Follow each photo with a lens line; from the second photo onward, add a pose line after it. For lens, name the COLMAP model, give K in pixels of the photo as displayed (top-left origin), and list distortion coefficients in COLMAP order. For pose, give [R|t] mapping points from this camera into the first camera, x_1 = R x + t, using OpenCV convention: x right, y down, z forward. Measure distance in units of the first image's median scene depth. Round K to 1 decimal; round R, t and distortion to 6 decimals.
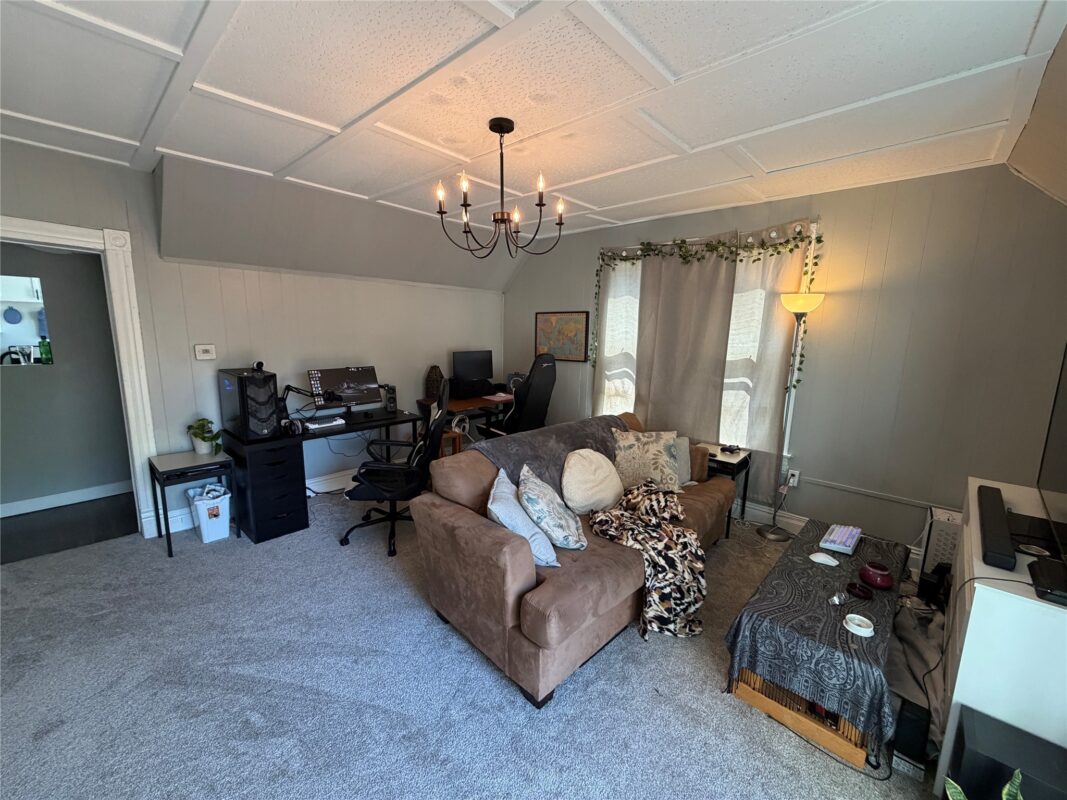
lens RADIAL K [[425.1, 0, 533.5], [0, 425.1, 397.6], [0, 0, 1]] dist [-0.001280, -0.000078]
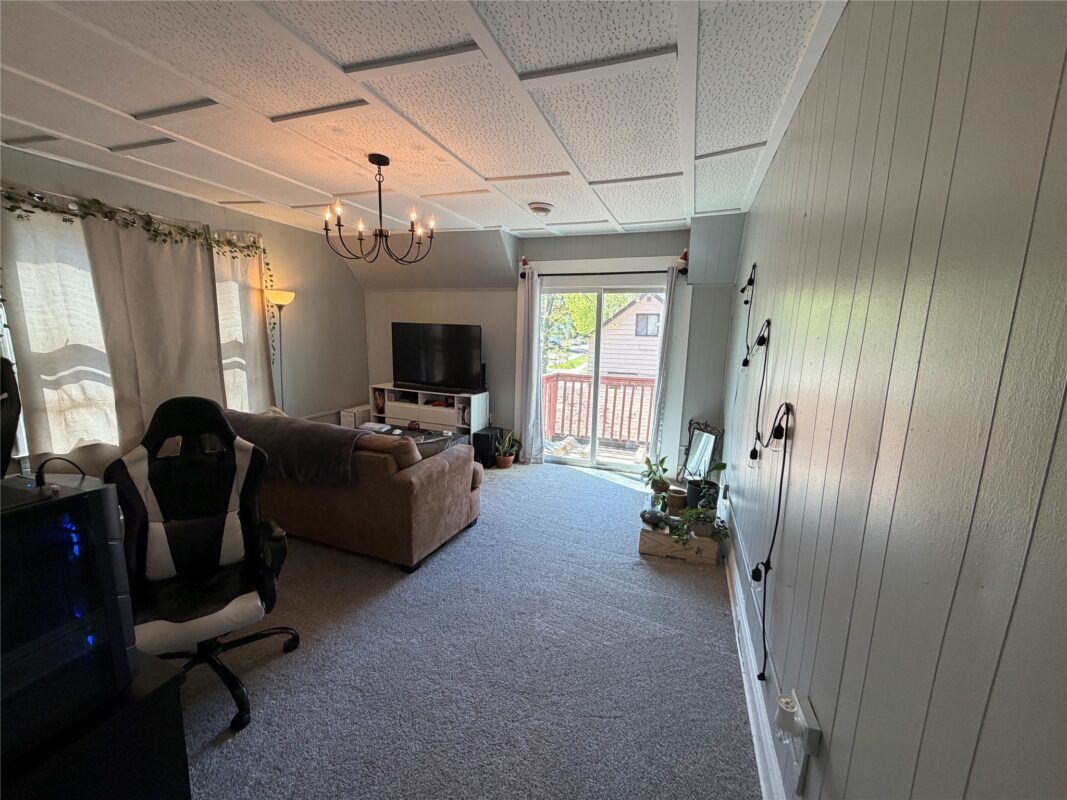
lens RADIAL K [[425.1, 0, 533.7], [0, 425.1, 398.3], [0, 0, 1]] dist [-0.001280, -0.000078]
pose [[-0.382950, -0.181339, 0.905795, -0.893468], [0.113536, 0.963870, 0.240966, -0.126633], [-0.916765, 0.195119, -0.348525, 0.684131]]
